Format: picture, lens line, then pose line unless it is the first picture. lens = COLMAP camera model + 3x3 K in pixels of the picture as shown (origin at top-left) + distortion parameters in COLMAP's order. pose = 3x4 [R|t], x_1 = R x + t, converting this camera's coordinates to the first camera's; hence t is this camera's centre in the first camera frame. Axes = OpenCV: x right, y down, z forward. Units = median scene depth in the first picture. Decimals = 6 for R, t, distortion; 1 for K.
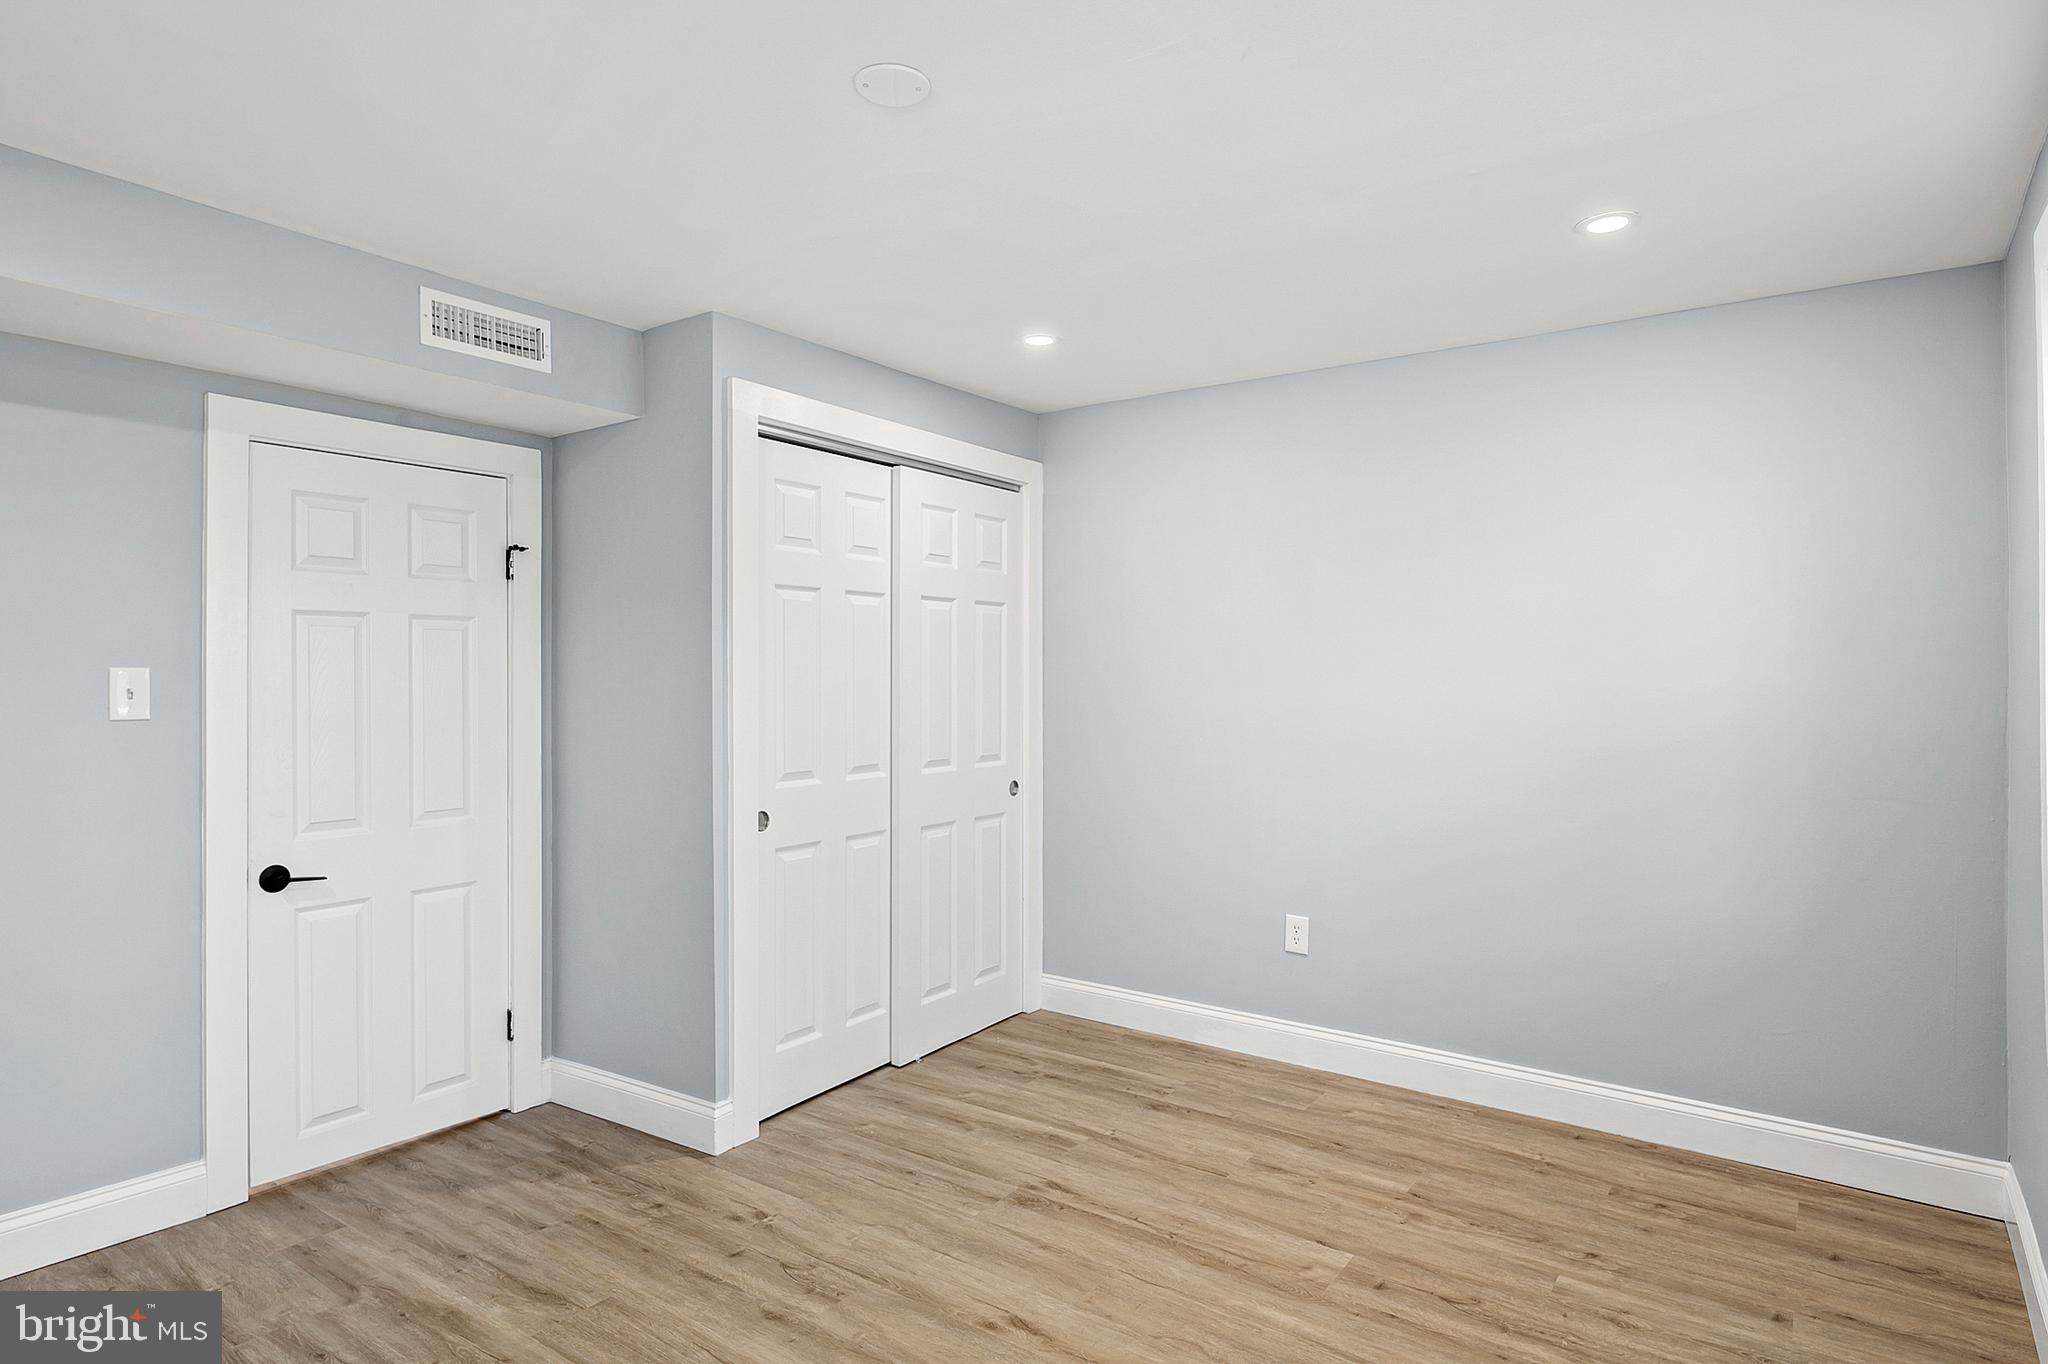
lens RADIAL K [[1119.2, 0, 1030.4], [0, 1119.2, 679.8], [0, 0, 1]] dist [-0.005663, -0.002138]
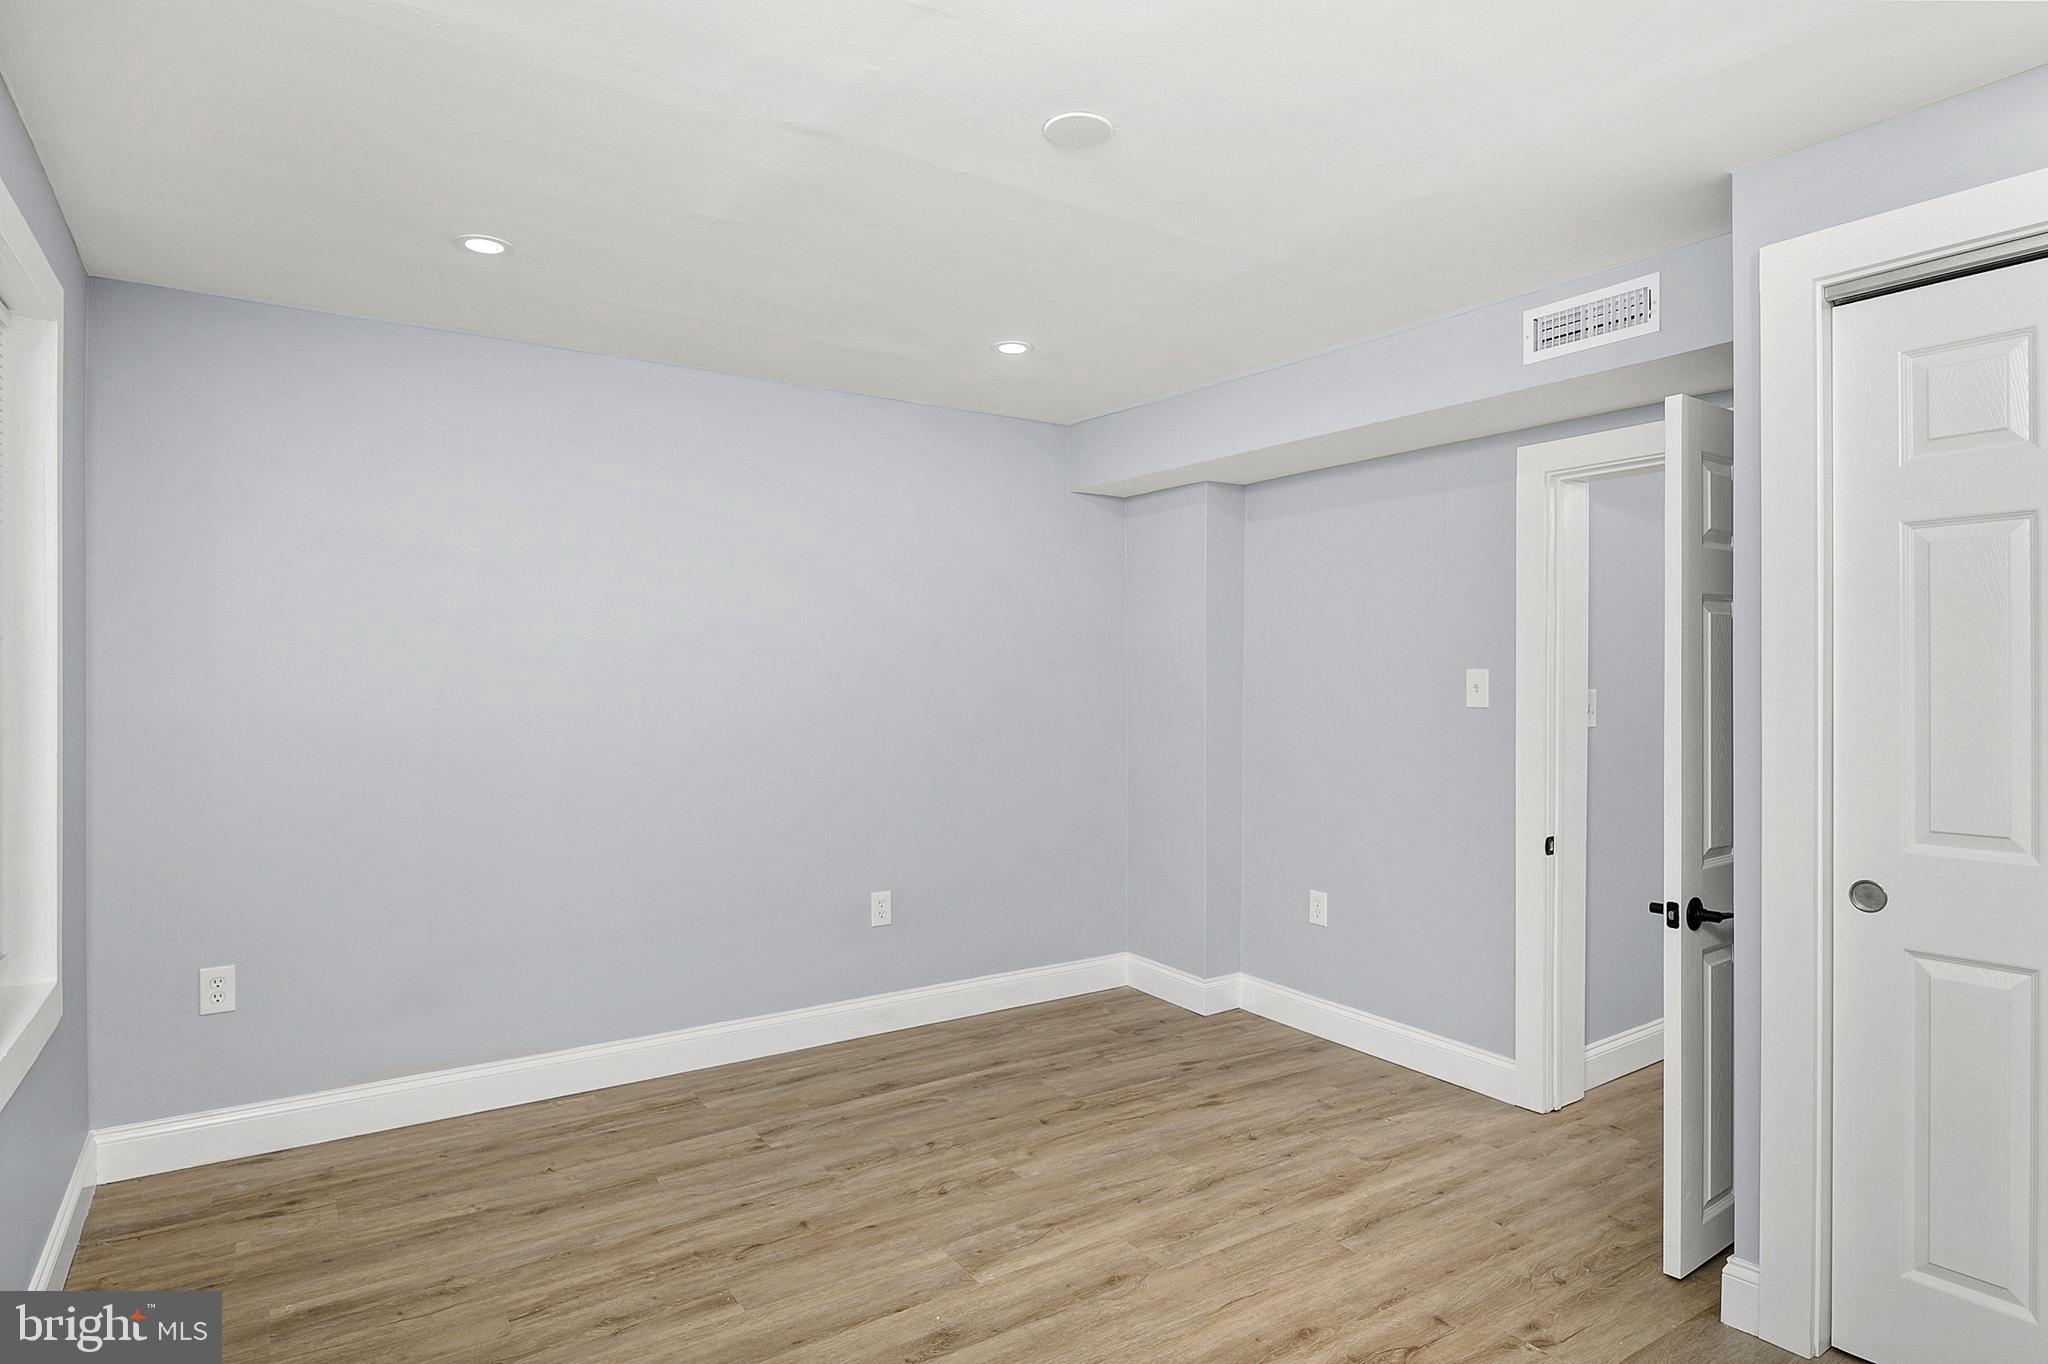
lens RADIAL K [[1119.2, 0, 1029.3], [0, 1119.2, 683.7], [0, 0, 1]] dist [-0.005663, -0.002138]
pose [[-0.342632, 0.001018, -0.939469, 0.610279], [-0.002410, 0.999995, 0.001963, 0.005498], [0.939466, 0.002936, -0.342628, 0.890020]]
